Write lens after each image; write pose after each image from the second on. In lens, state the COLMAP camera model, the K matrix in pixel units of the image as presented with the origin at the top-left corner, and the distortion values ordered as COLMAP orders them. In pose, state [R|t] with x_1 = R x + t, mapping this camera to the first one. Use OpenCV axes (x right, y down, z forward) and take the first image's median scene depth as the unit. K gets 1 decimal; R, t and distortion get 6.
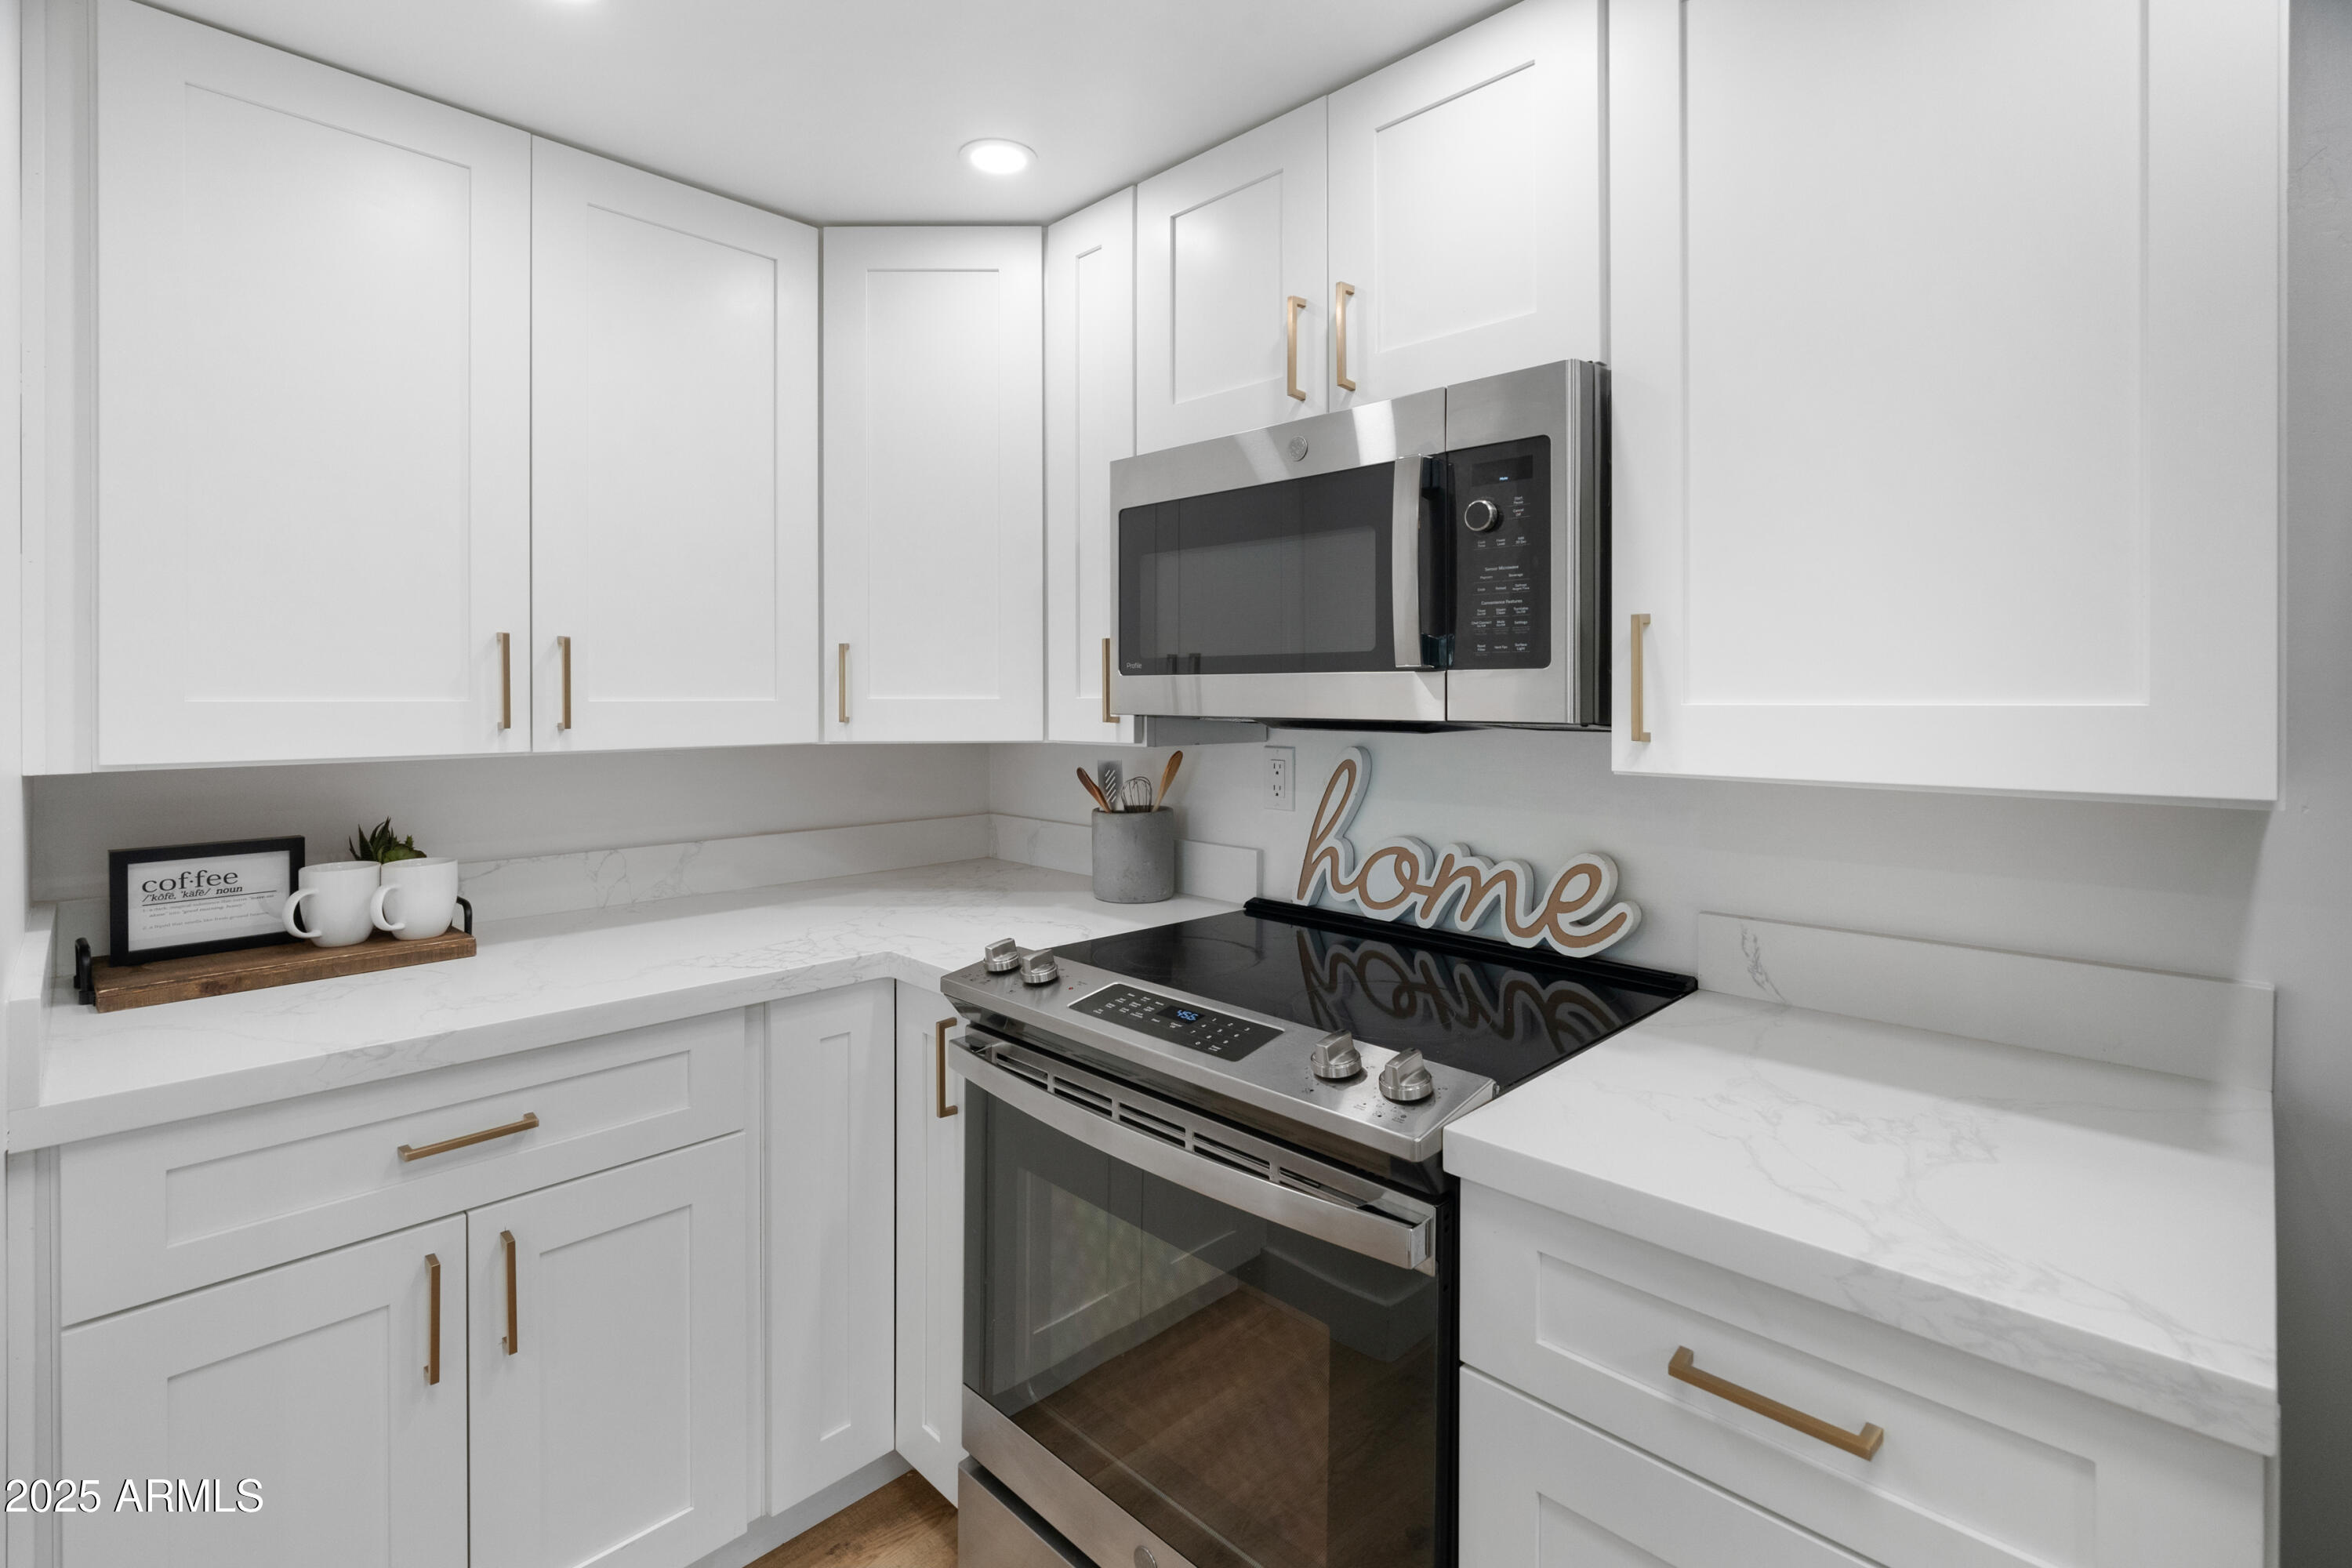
lens RADIAL K [[1097.5, 0, 1168.0], [0, 1097.5, 695.1], [0, 0, 1]] dist [-0.008795, 0.002072]
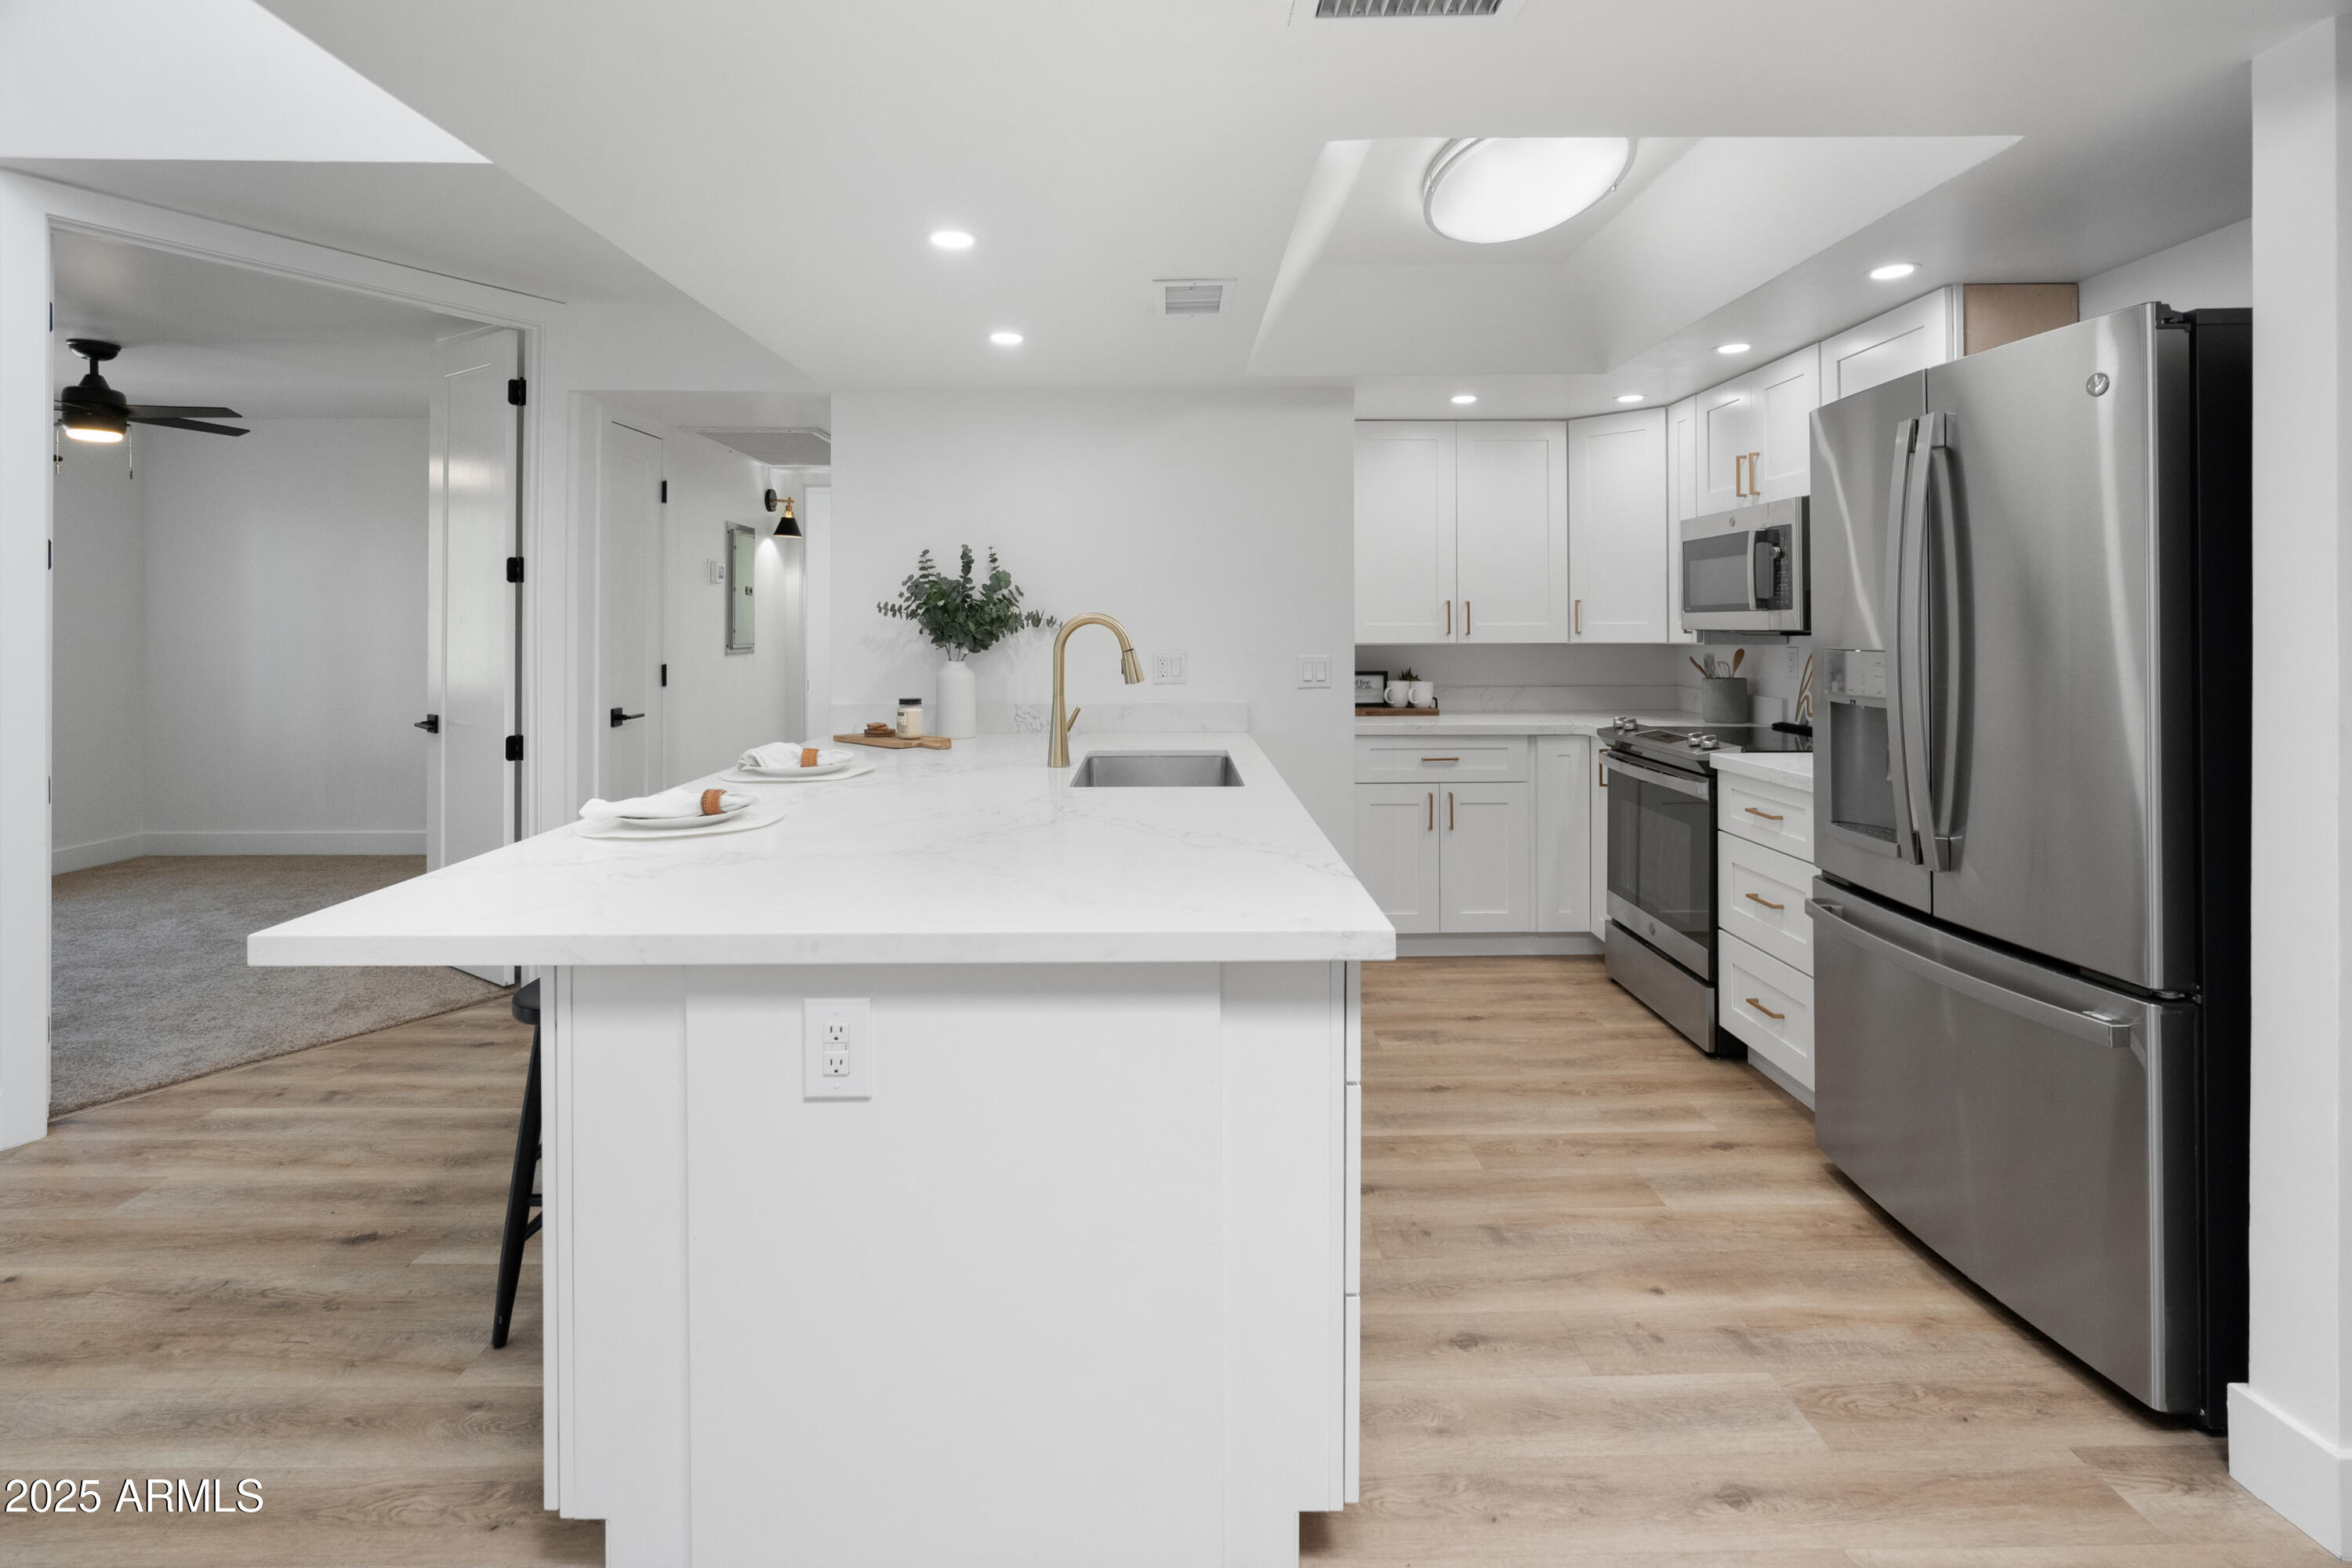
lens RADIAL K [[1097.5, 0, 1177.1], [0, 1097.5, 633.3], [0, 0, 1]] dist [-0.008795, 0.002072]
pose [[0.713640, 0.000361, -0.700513, 0.874972], [0.001467, 0.999997, 0.002010, 0.021287], [0.700511, -0.002462, 0.713637, -1.509643]]
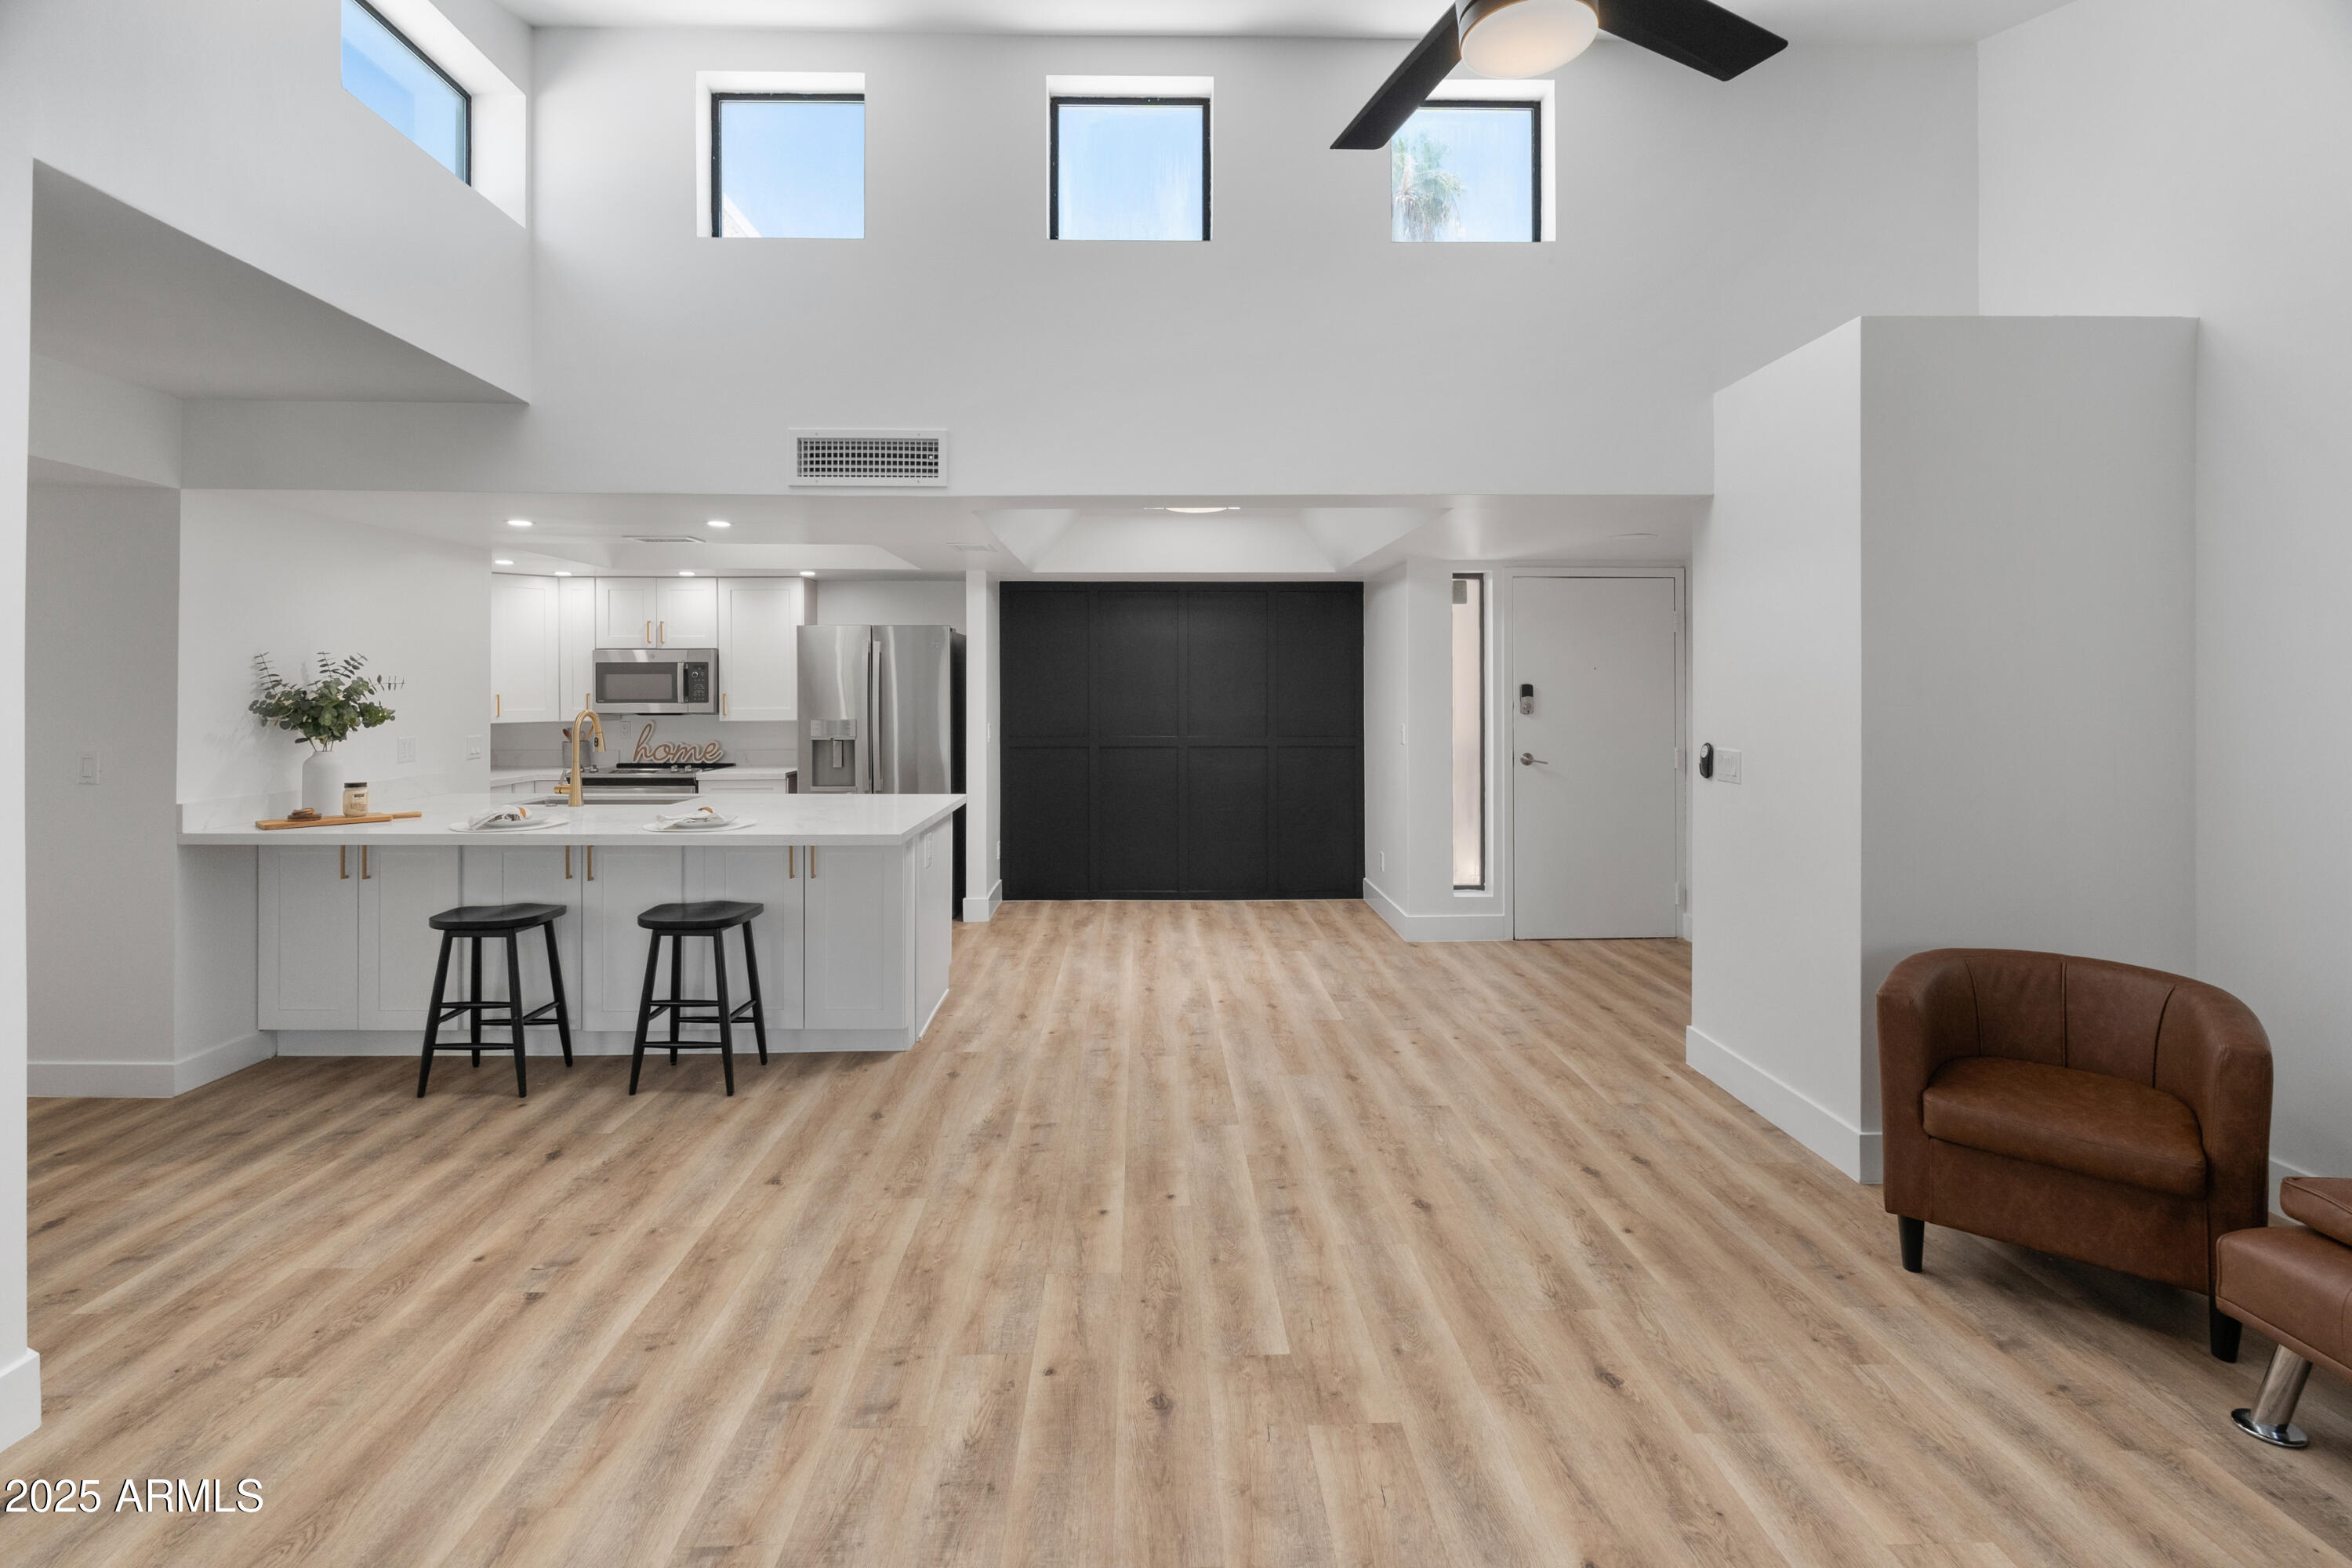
lens RADIAL K [[1097.5, 0, 1169.4], [0, 1097.5, 672.3], [0, 0, 1]] dist [-0.008795, 0.002072]
pose [[0.689047, 0.008863, 0.724663, -1.611459], [0.005877, 0.999824, -0.017816, -0.050302], [-0.724693, 0.016535, 0.688874, -3.525387]]
